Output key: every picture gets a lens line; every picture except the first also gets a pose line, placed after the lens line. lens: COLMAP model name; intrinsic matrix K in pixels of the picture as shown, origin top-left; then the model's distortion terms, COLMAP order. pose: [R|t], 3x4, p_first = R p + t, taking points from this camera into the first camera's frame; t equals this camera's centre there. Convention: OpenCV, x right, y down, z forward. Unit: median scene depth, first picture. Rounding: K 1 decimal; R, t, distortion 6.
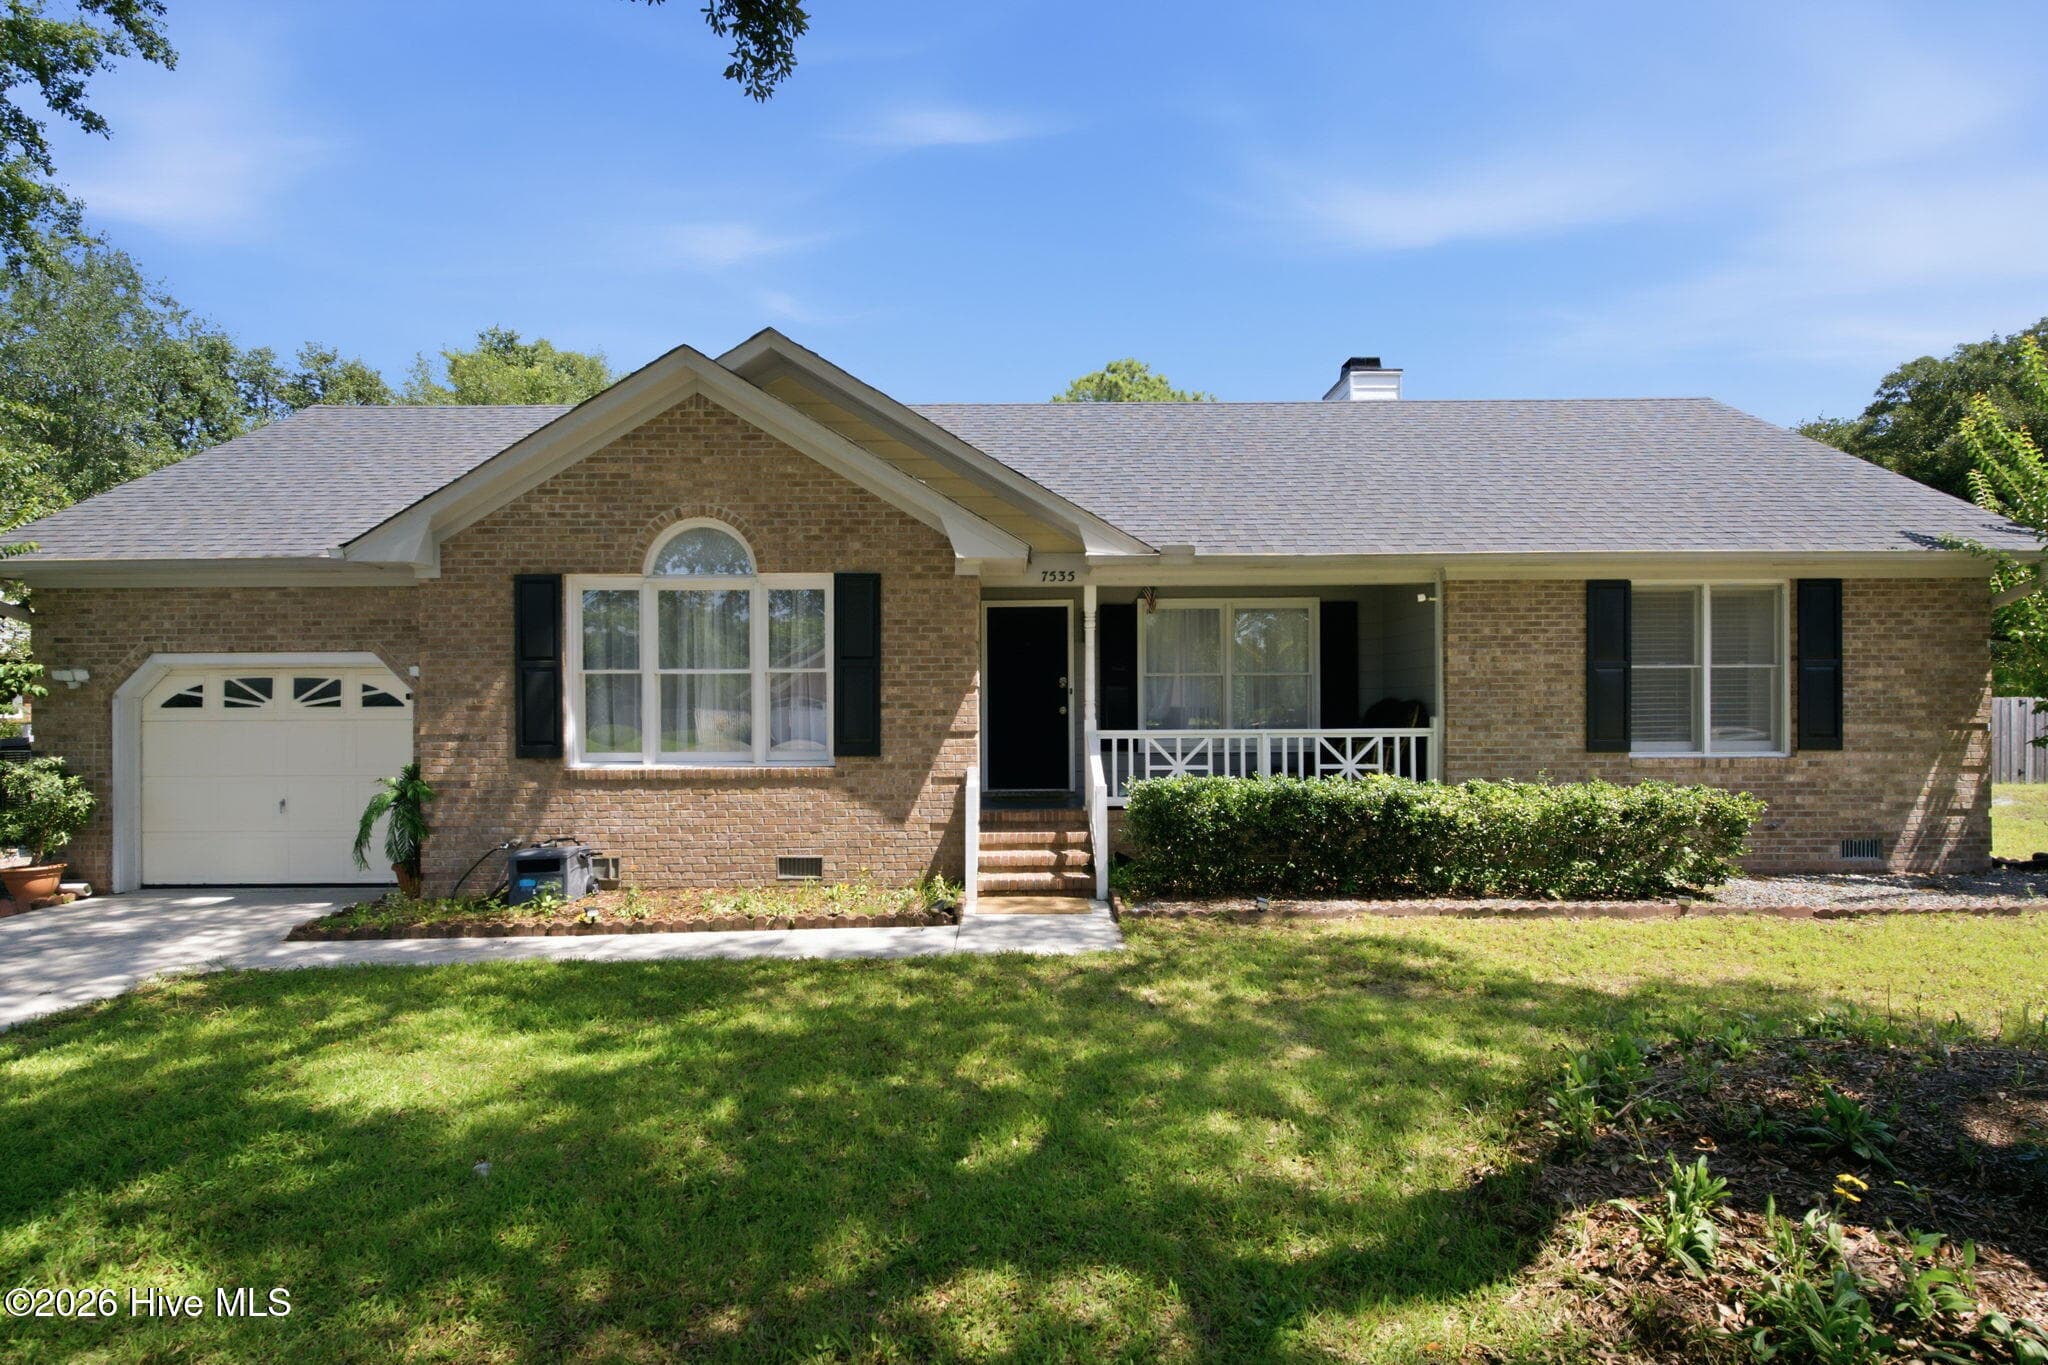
lens RADIAL K [[1002.4, 0, 1023.5], [0, 1002.4, 727.0], [0, 0, 1]] dist [-0.020237, 0.000271]
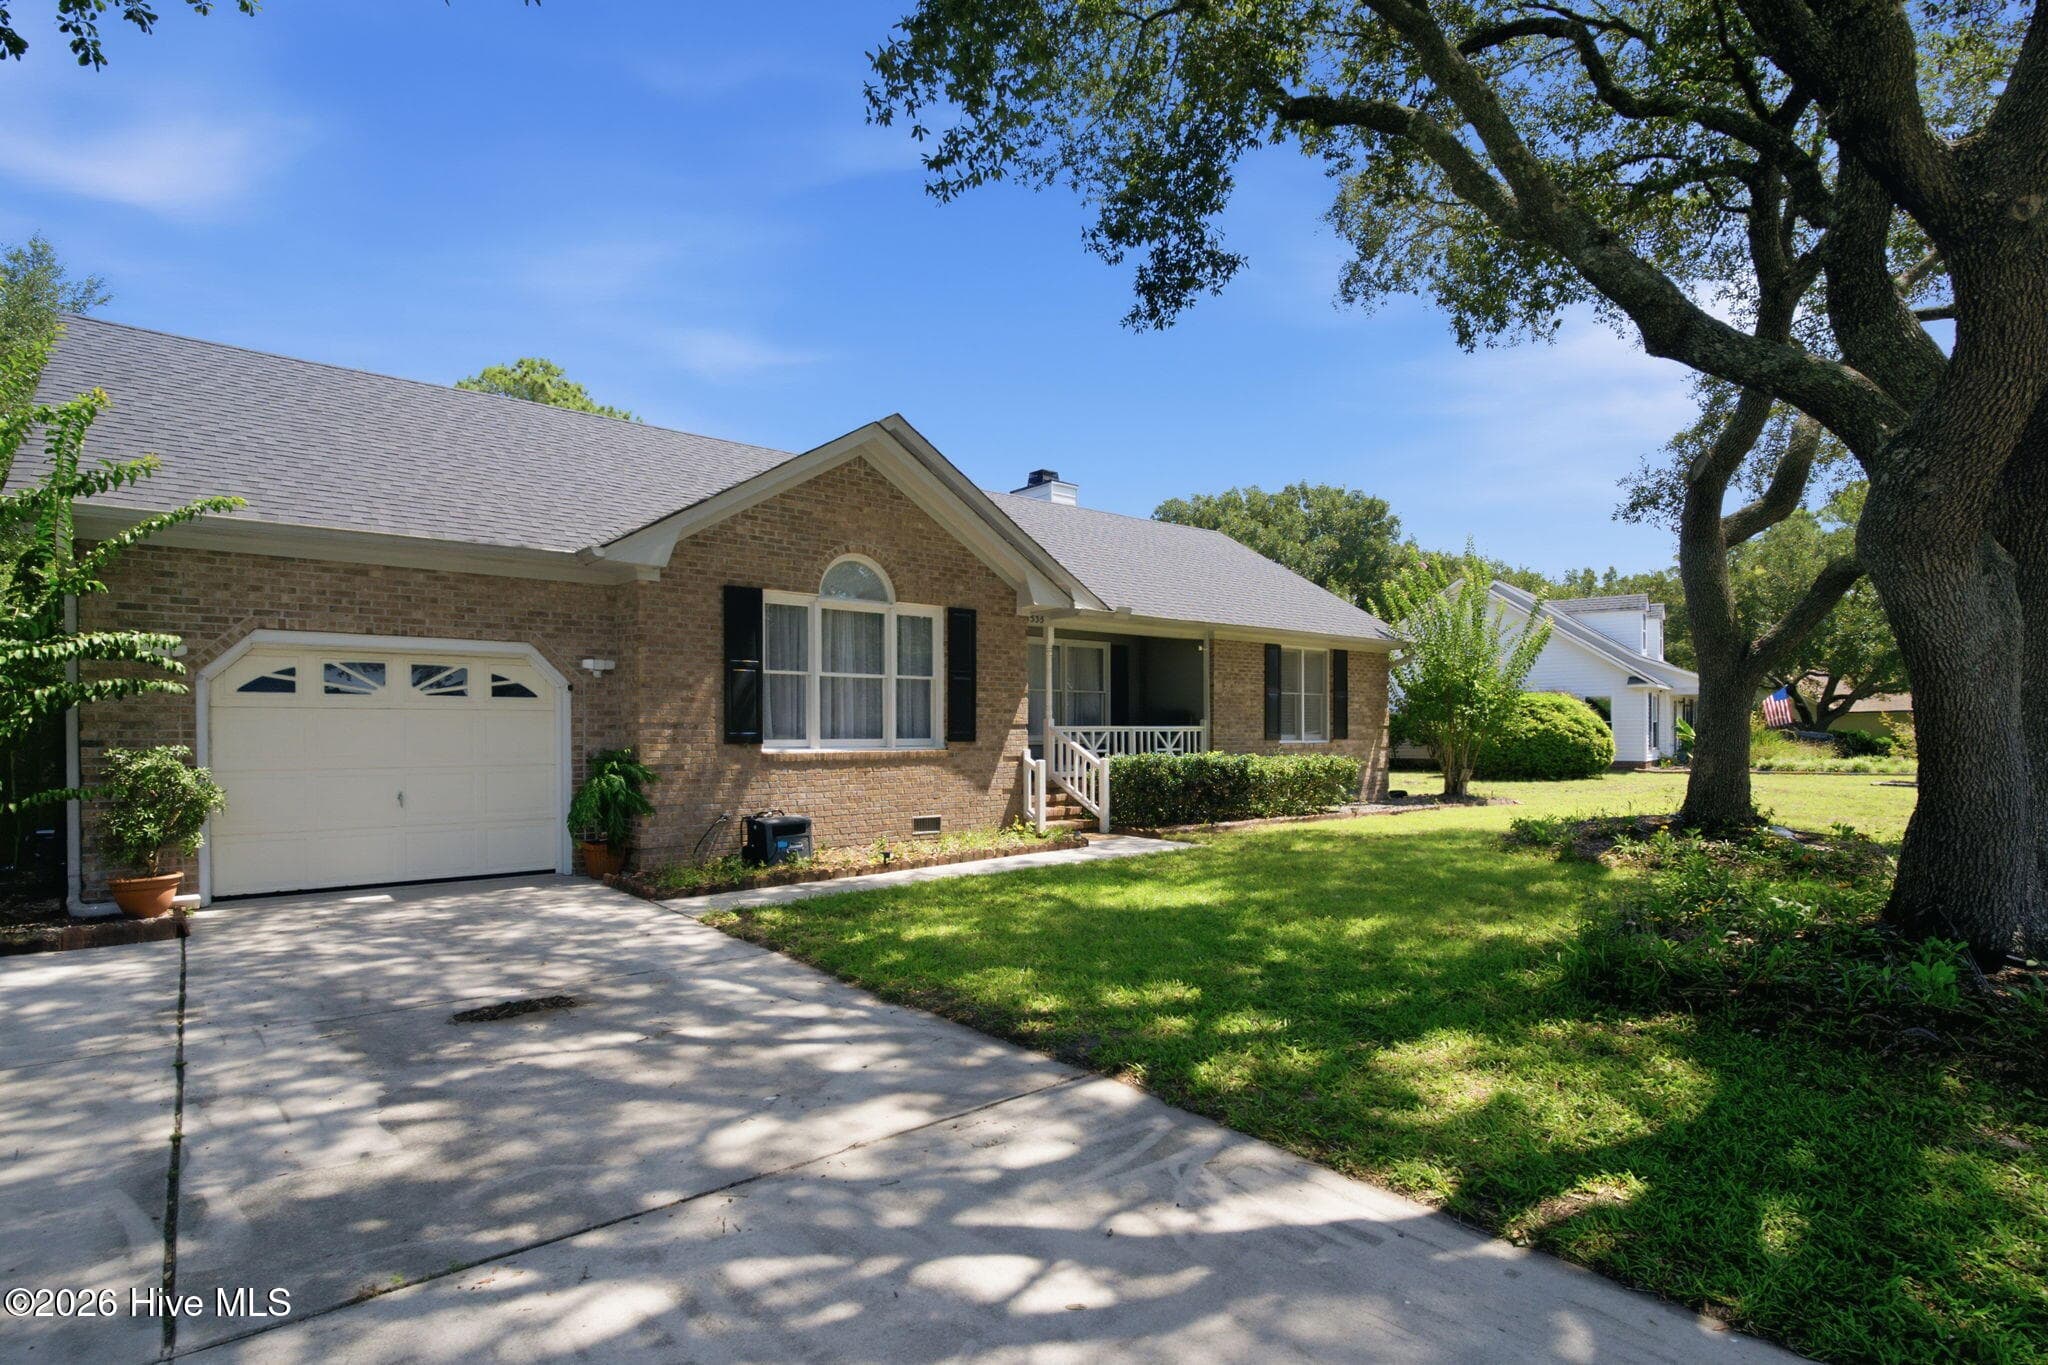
lens RADIAL K [[1005.5, 0, 1029.3], [0, 1005.5, 753.9], [0, 0, 1]] dist [-0.015529, -0.000395]
pose [[0.778410, -0.009287, 0.627687, -0.947253], [0.009704, 0.999949, 0.002762, 0.042431], [-0.627681, 0.003941, 0.778461, -0.126685]]
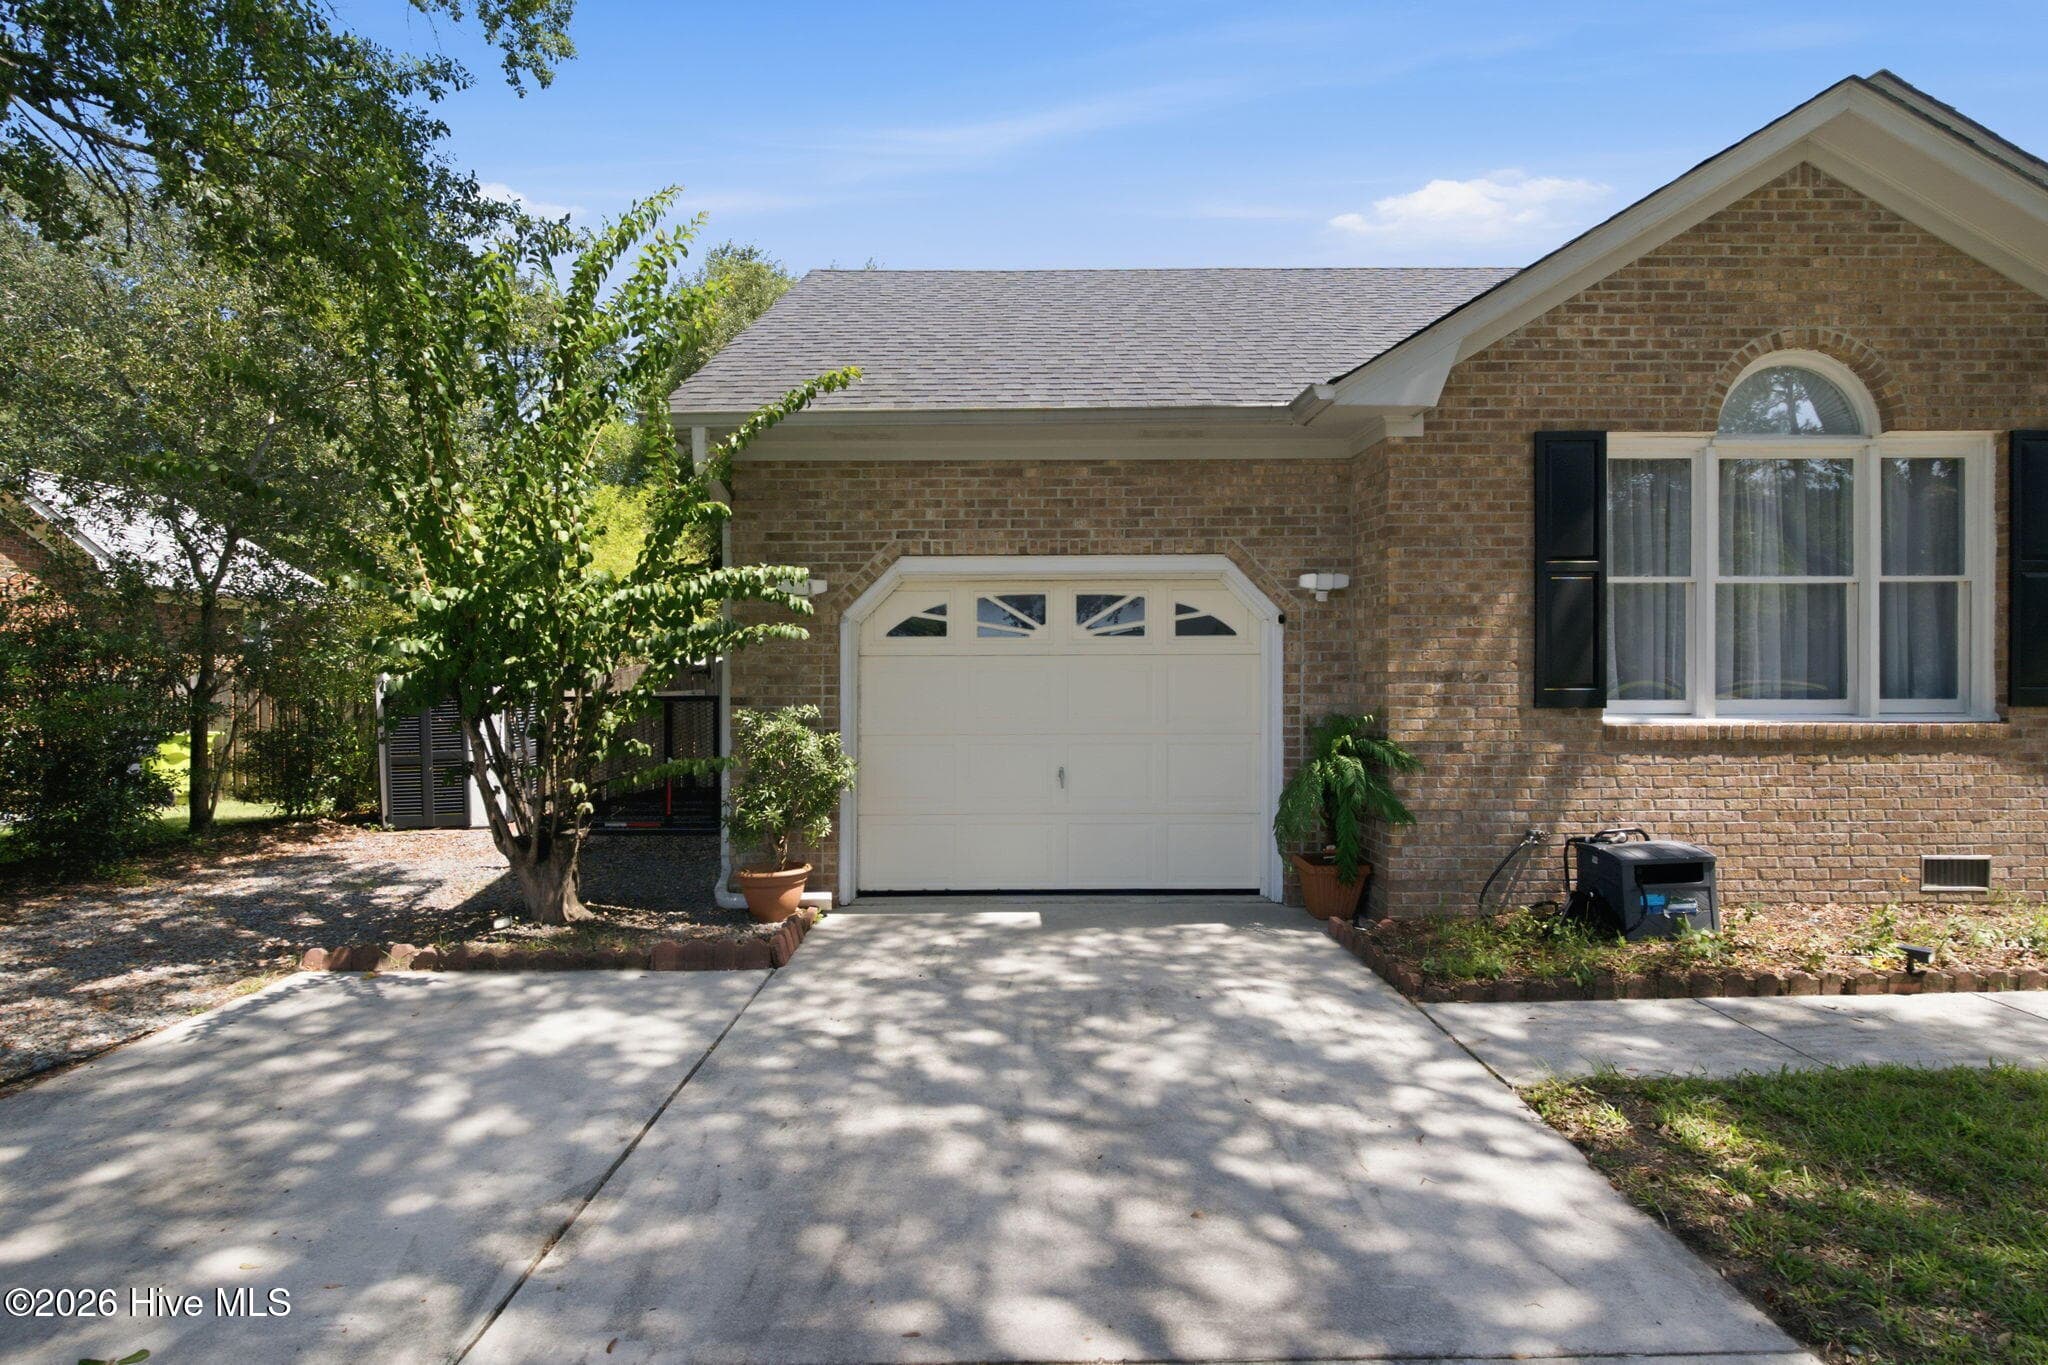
lens RADIAL K [[1029.2, 0, 995.6], [0, 1029.2, 682.8], [0, 0, 1]] dist [-0.019147, 0.005802]
pose [[0.999290, 0.001883, -0.037621, -0.826632], [-0.002447, 0.999885, -0.014963, 0.025327], [0.037589, 0.015045, 0.999180, 0.298571]]
